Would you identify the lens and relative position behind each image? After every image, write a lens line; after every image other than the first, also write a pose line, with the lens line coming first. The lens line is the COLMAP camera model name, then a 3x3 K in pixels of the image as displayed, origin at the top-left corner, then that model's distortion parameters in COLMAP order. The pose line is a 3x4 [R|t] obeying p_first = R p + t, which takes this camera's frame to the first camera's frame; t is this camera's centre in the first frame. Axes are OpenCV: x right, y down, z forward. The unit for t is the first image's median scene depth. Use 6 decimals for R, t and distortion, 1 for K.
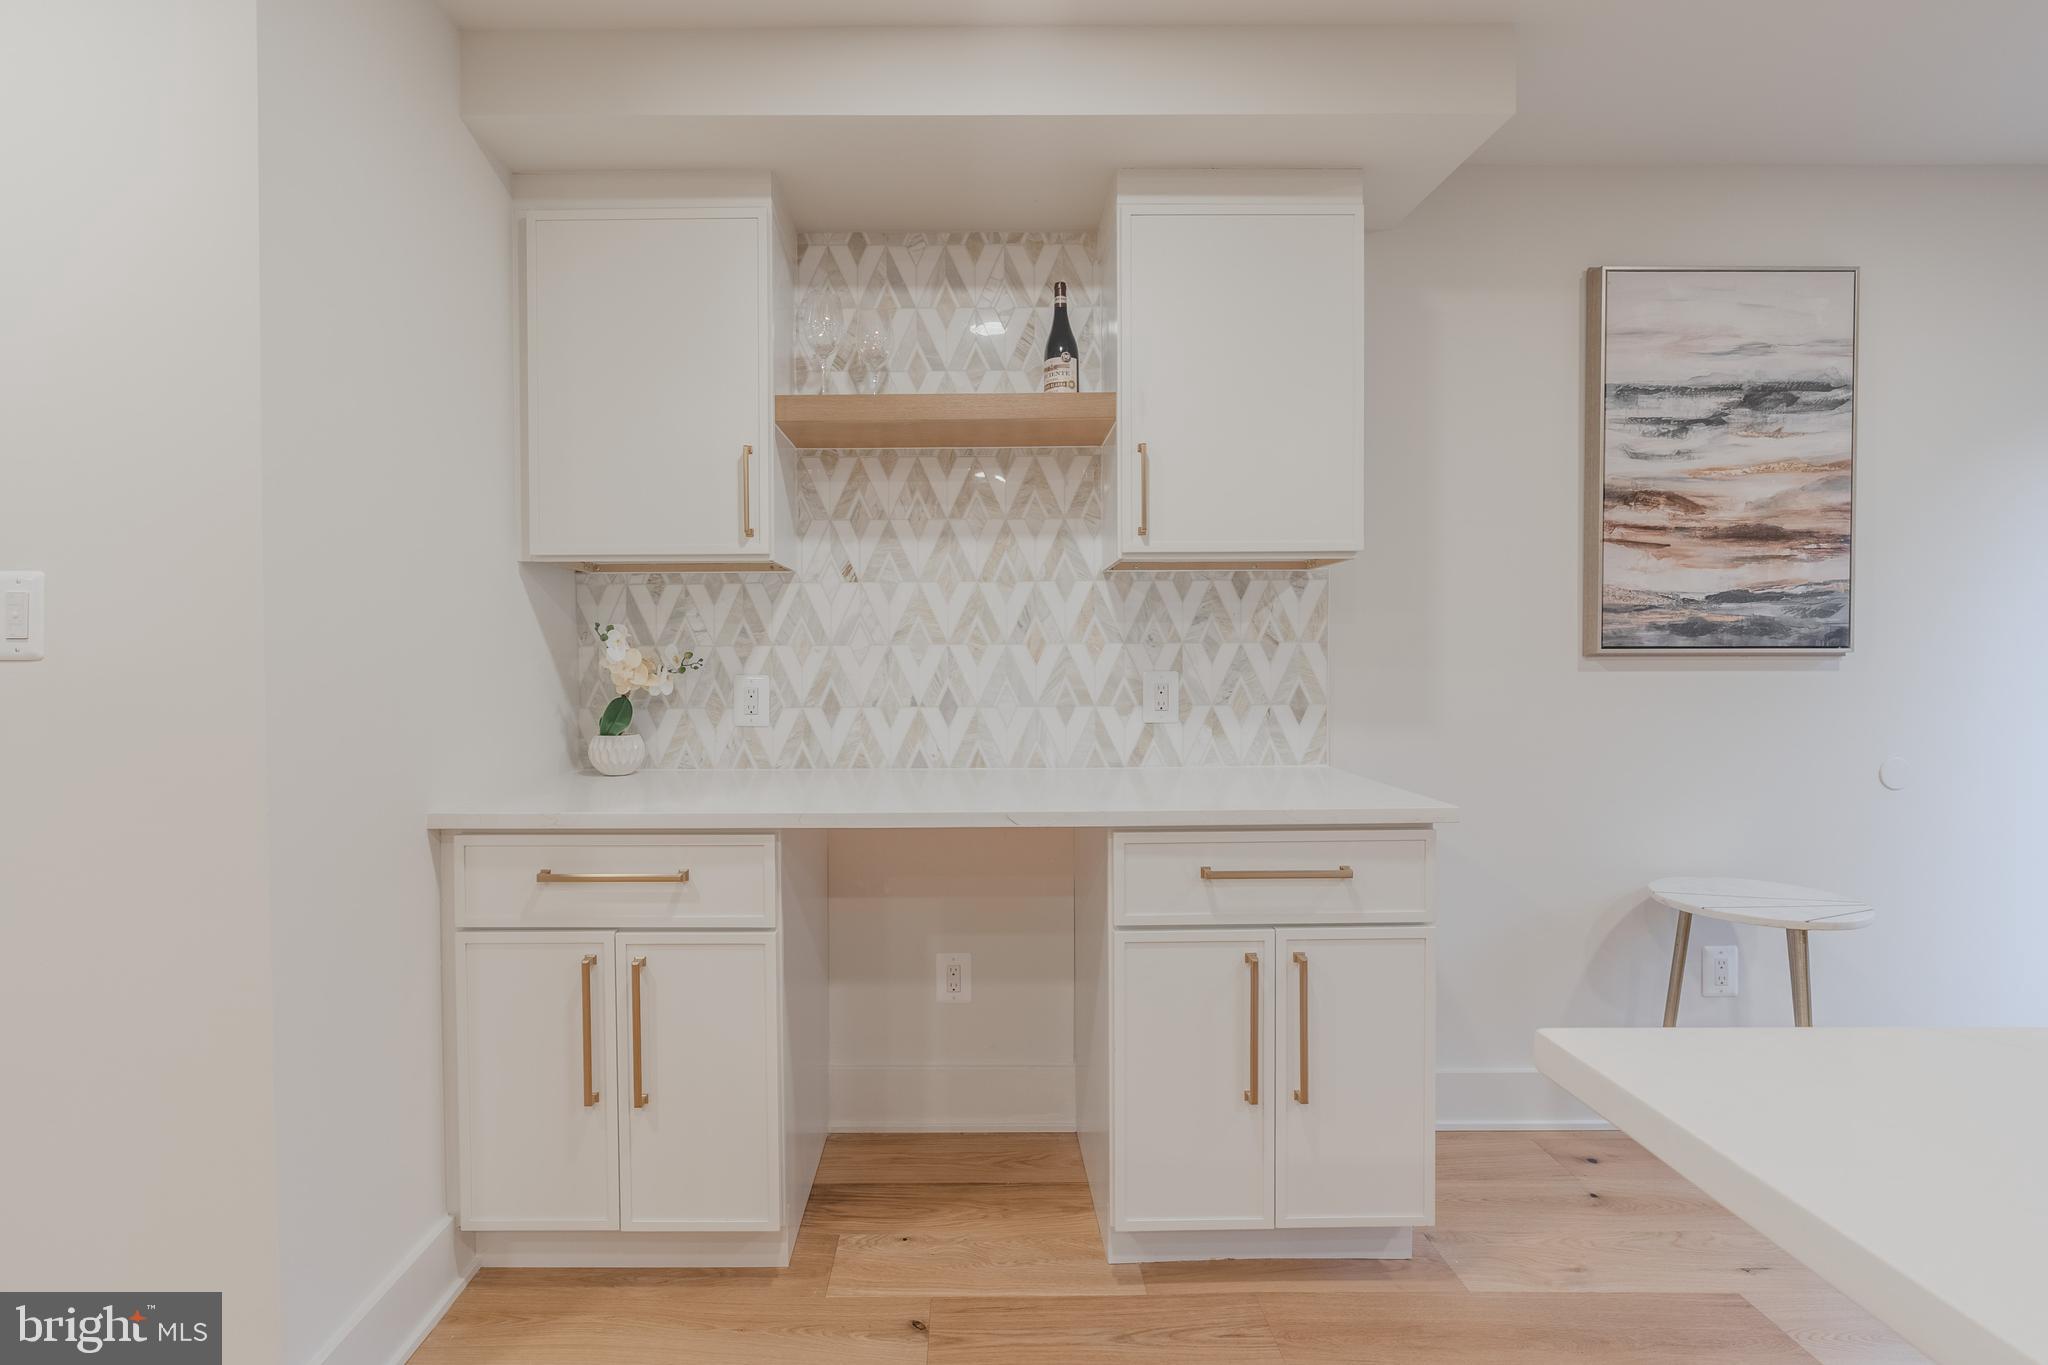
lens RADIAL K [[941.7, 0, 980.4], [0, 941.7, 678.2], [0, 0, 1]] dist [-0.002805, 0.001092]
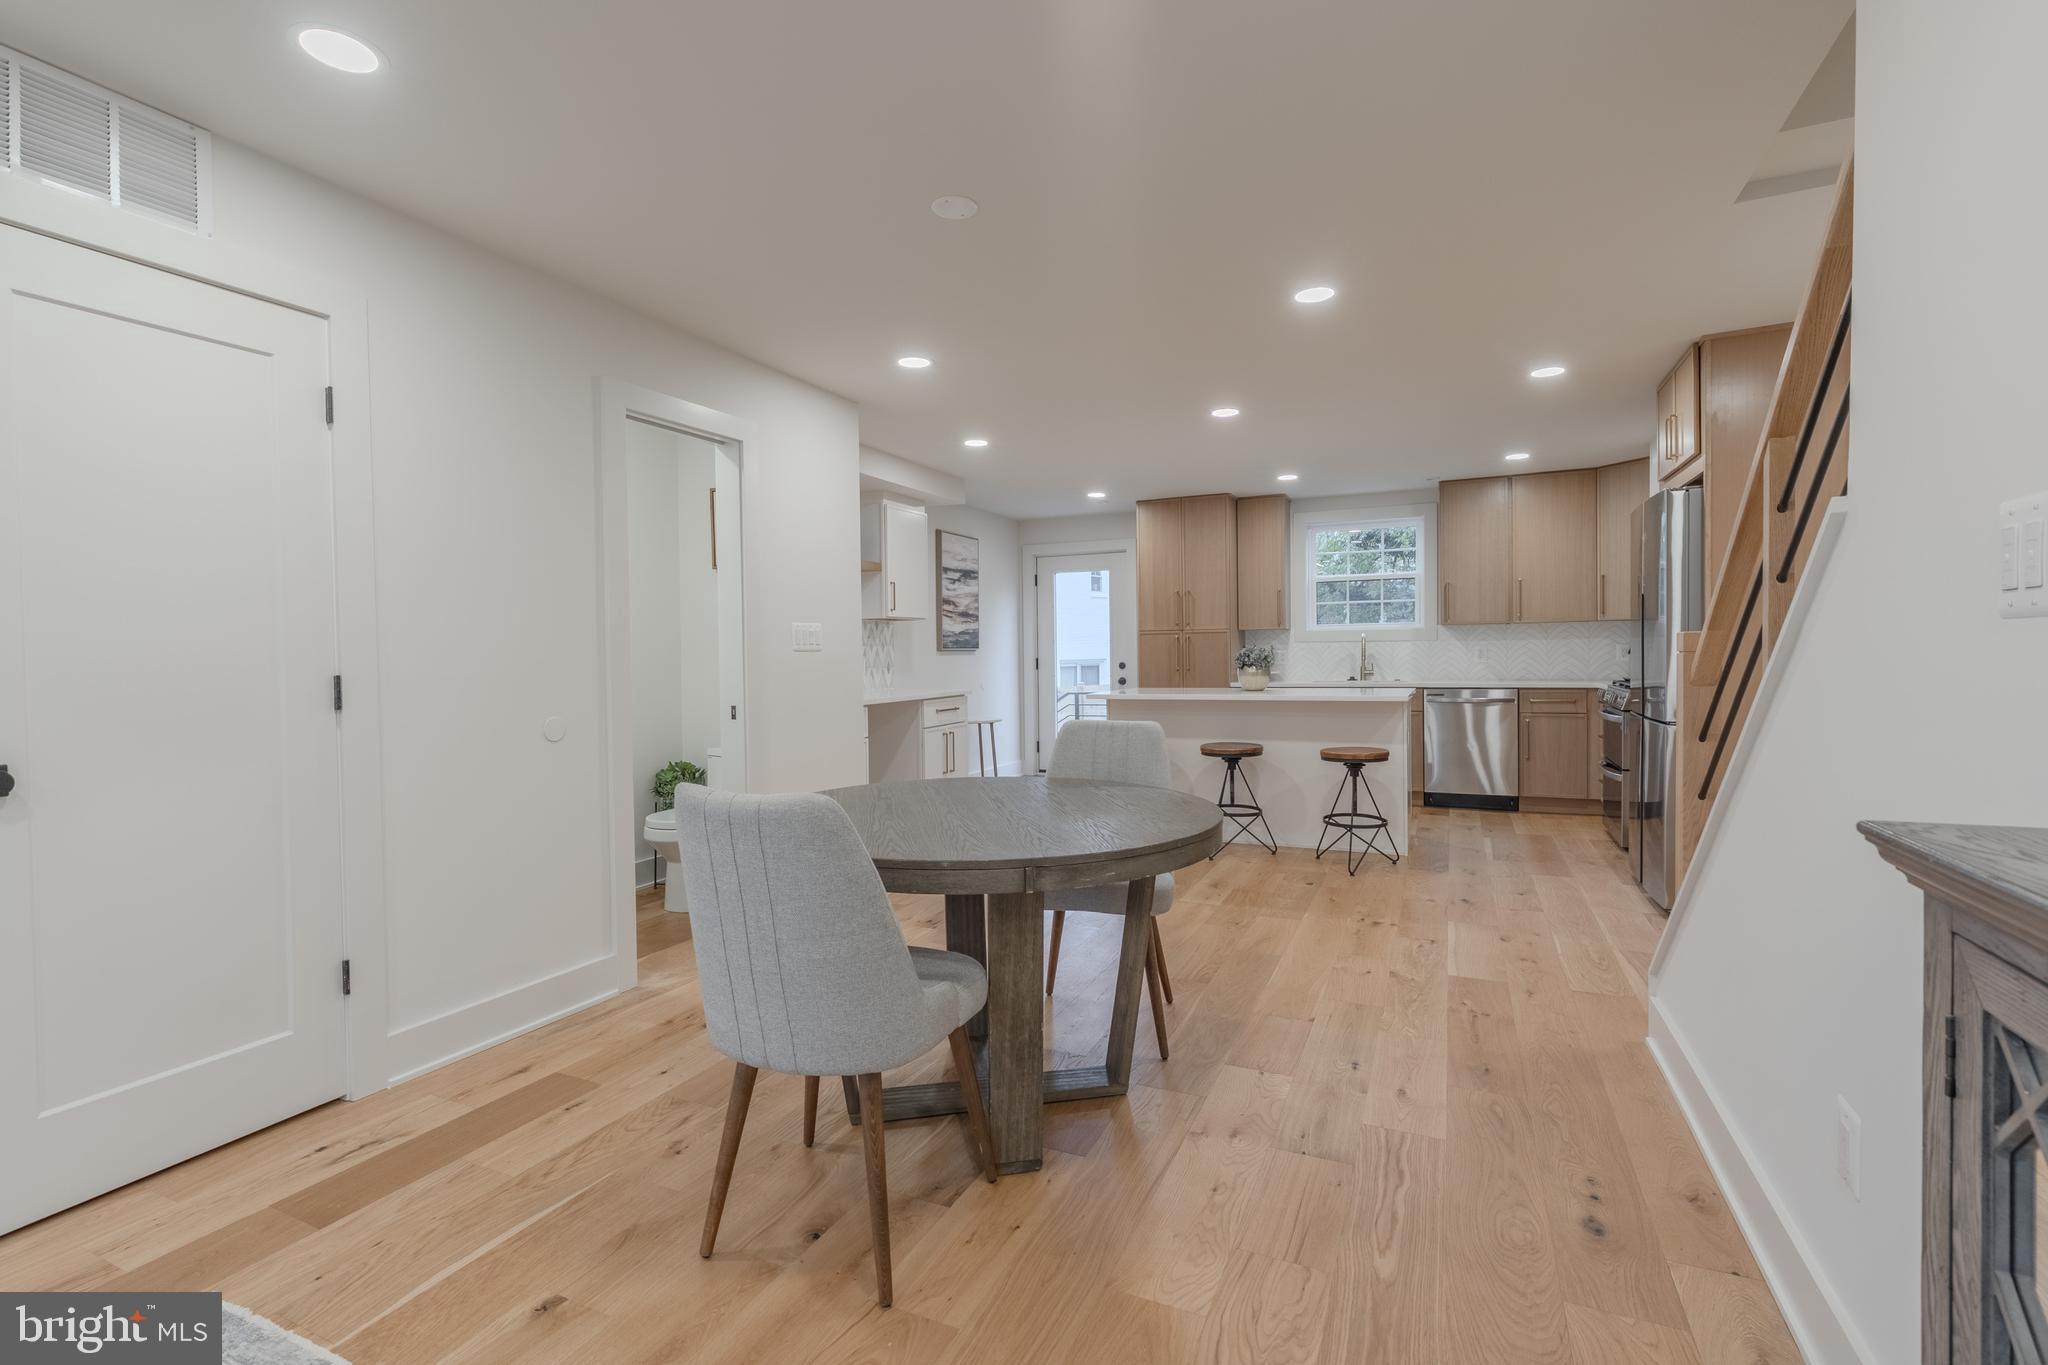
lens RADIAL K [[928.6, 0, 1026.2], [0, 928.6, 674.7], [0, 0, 1]] dist [-0.002397, 0.000251]
pose [[0.419148, -0.021573, 0.907661, -2.100322], [0.025742, 0.999598, 0.011871, 0.027607], [-0.907553, 0.018389, 0.419535, -0.585916]]
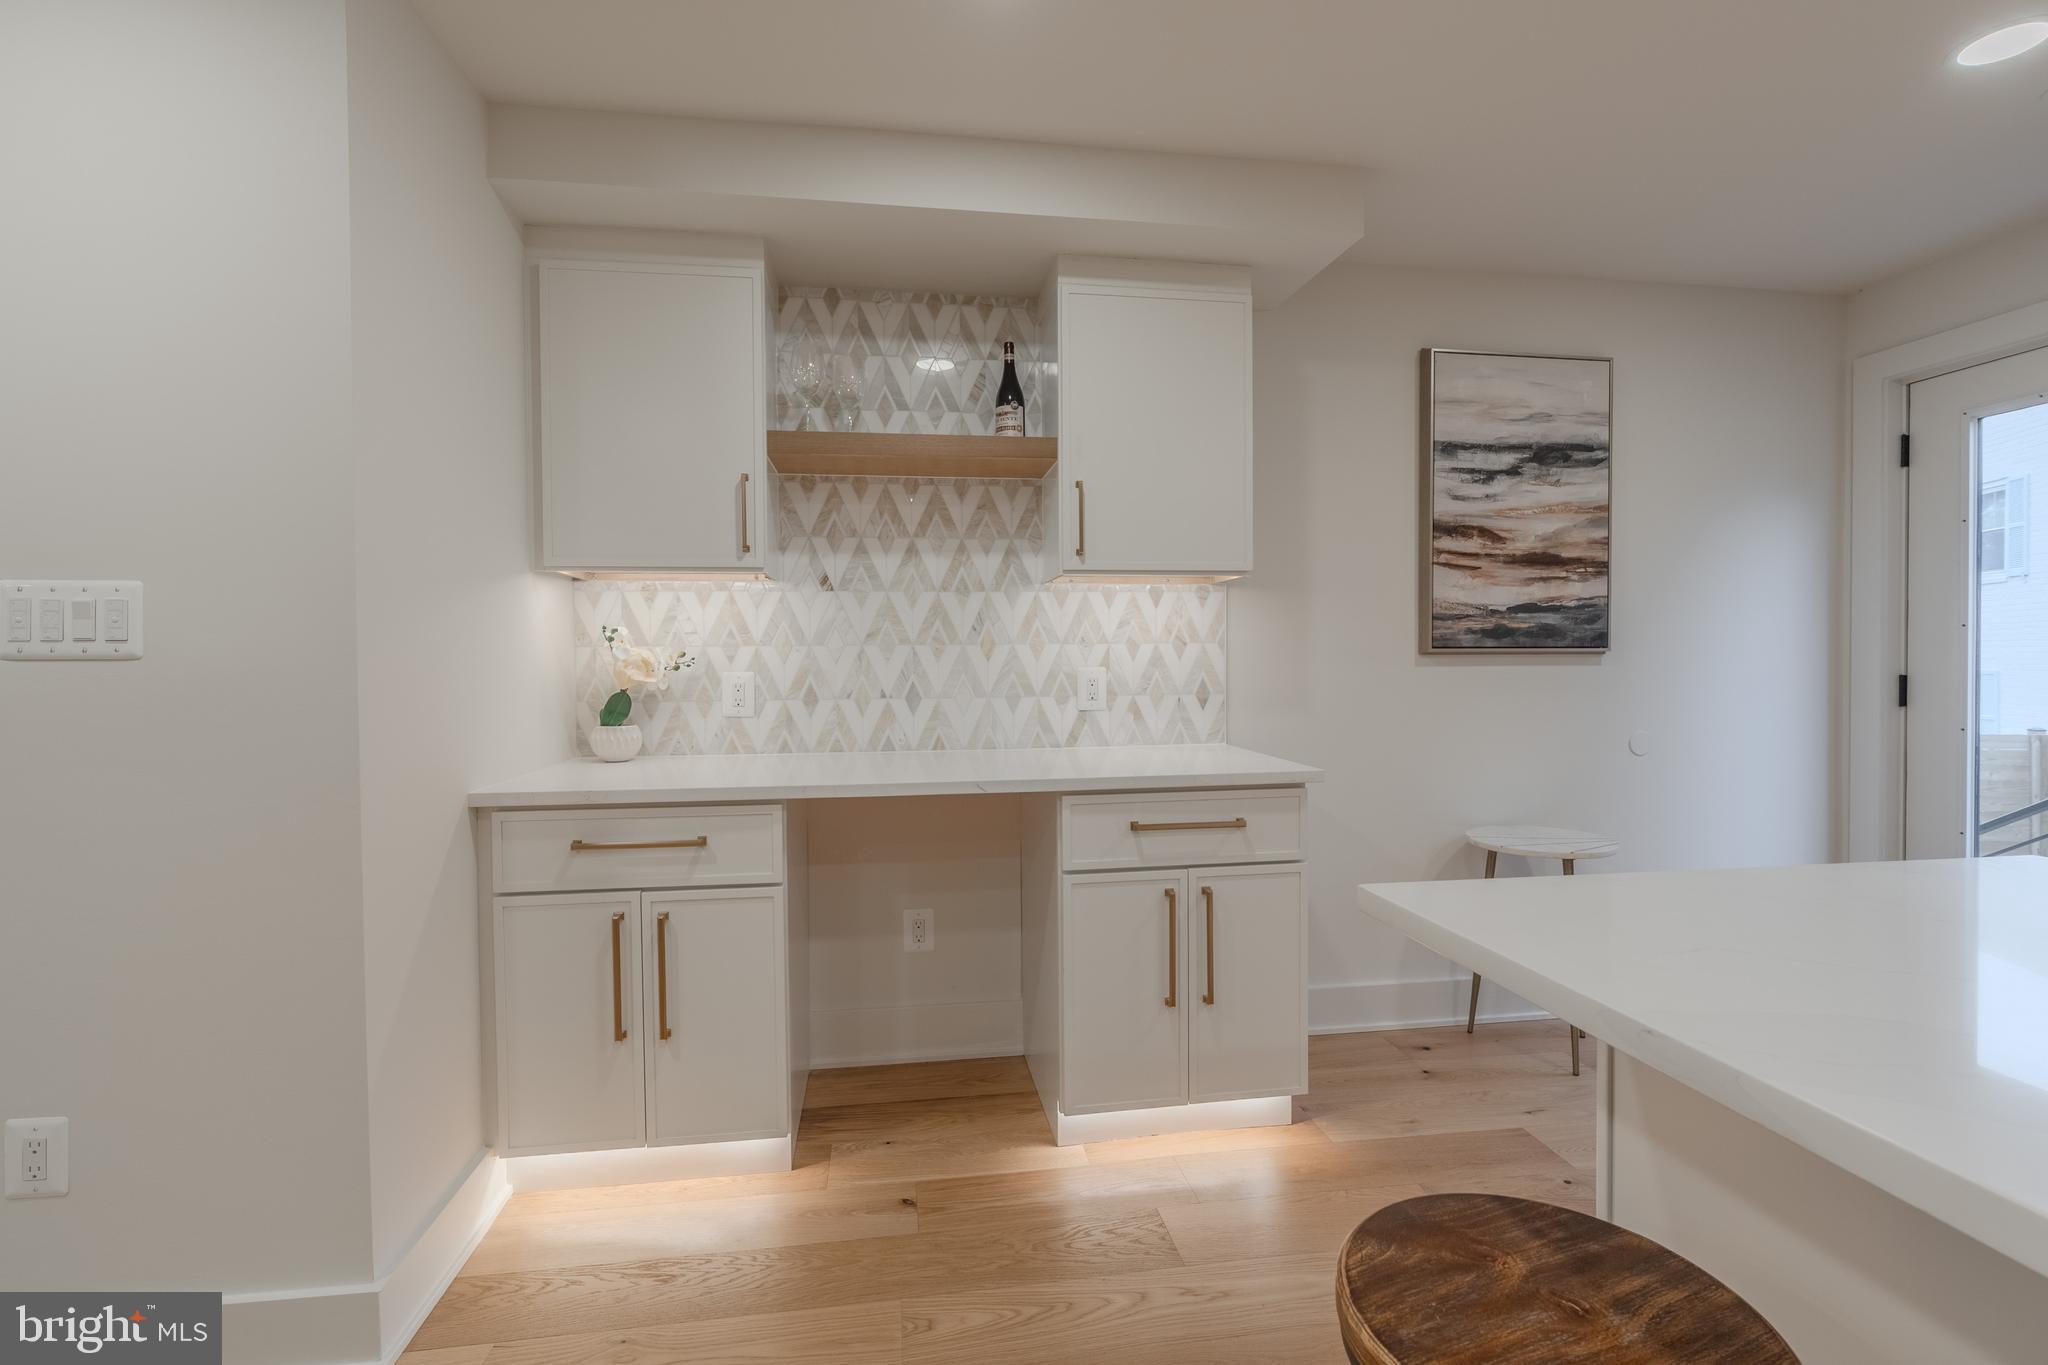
lens RADIAL K [[920.3, 0, 1021.5], [0, 920.3, 675.5], [0, 0, 1]] dist [-0.007214, 0.001842]
pose [[0.990122, -0.003849, 0.140159, -0.061604], [0.004015, 0.999992, -0.000902, 0.003500], [-0.140154, 0.001455, 0.990129, -0.149187]]
